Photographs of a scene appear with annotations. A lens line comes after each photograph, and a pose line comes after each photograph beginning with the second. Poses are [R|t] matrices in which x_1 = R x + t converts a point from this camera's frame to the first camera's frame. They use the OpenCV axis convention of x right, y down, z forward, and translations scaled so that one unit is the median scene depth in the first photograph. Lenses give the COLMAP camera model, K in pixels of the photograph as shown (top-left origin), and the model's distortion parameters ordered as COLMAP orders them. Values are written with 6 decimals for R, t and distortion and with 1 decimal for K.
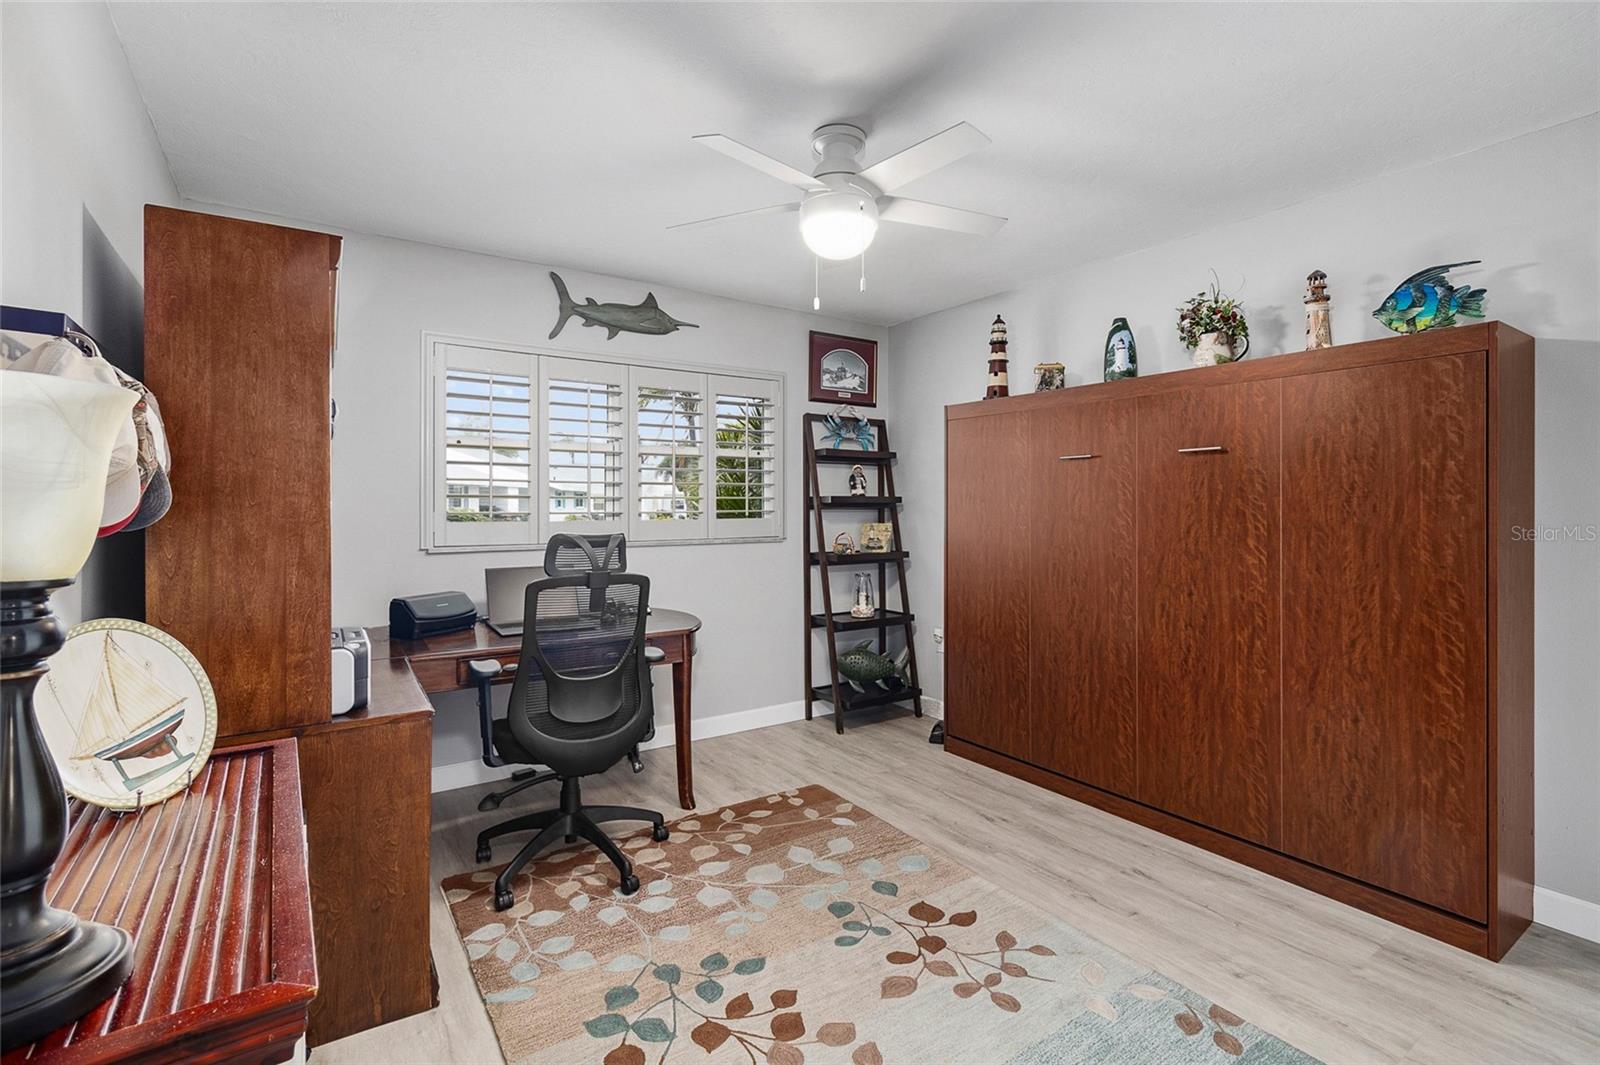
lens RADIAL K [[742.4, 0, 802.2], [0, 742.4, 519.6], [0, 0, 1]] dist [-0.000036, -0.001346]
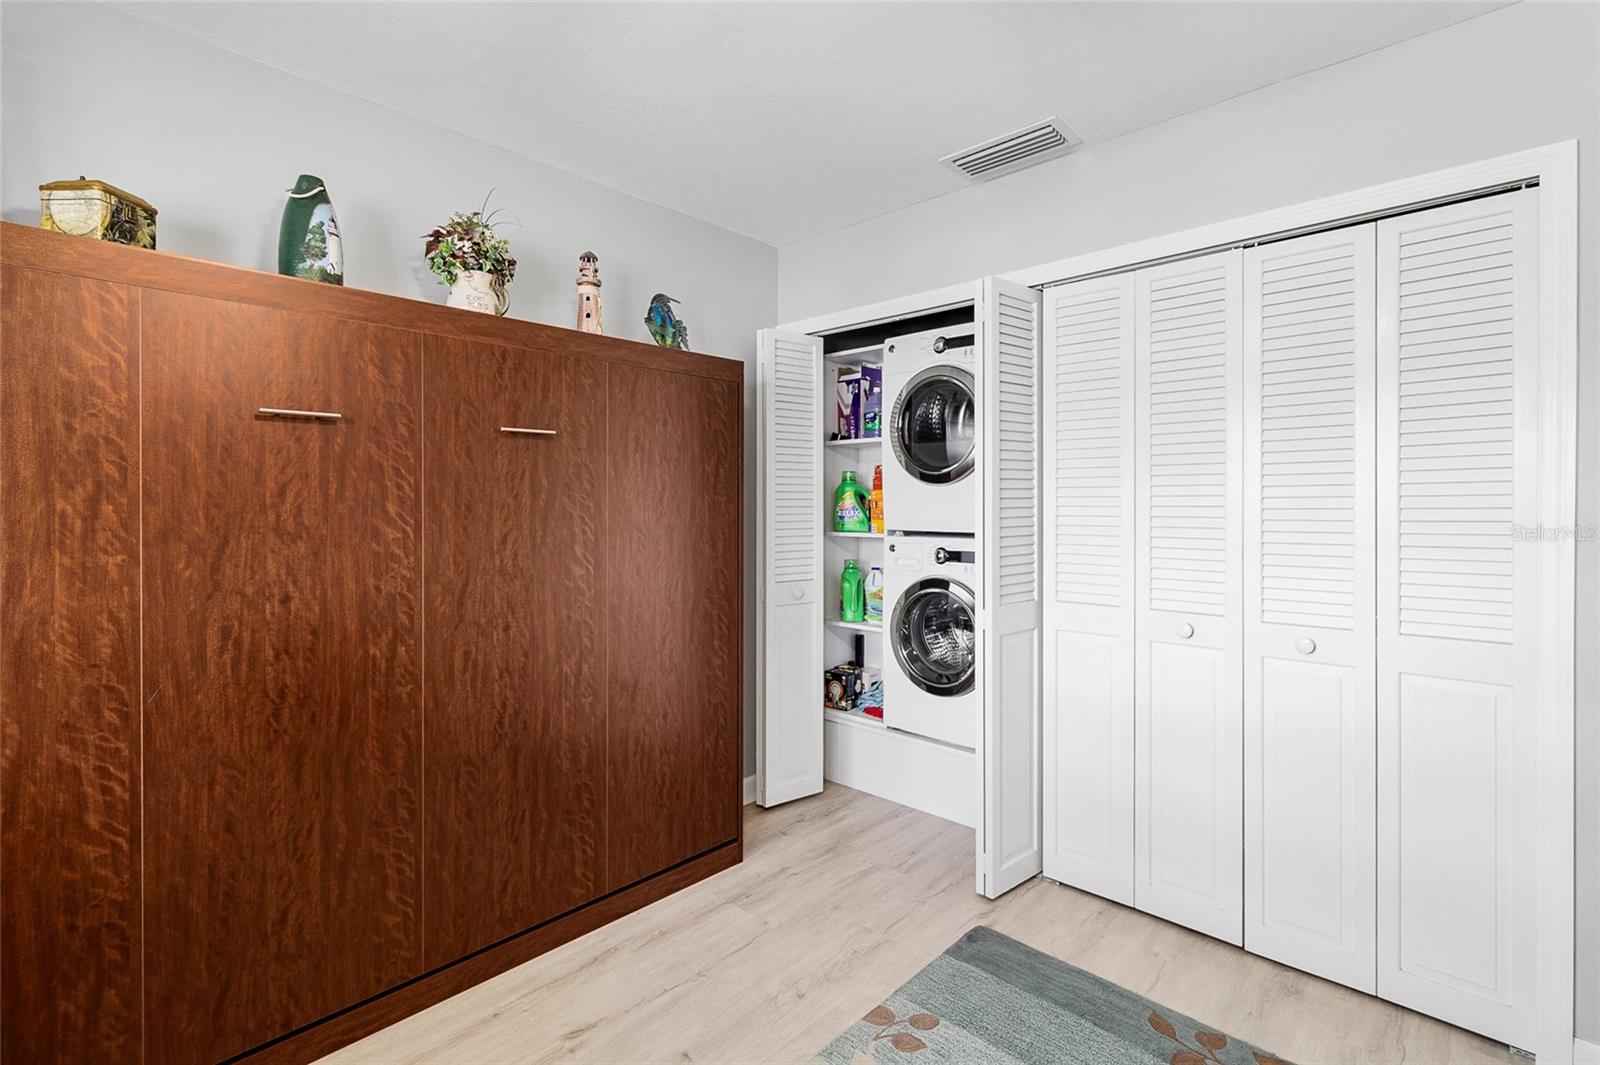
lens RADIAL K [[742.4, 0, 832.0], [0, 742.4, 503.9], [0, 0, 1]] dist [-0.000036, -0.001346]
pose [[-0.245992, -0.008132, 0.969238, -0.270919], [0.008617, 0.999907, 0.010576, -0.027013], [-0.969234, 0.010953, -0.245899, 0.910545]]
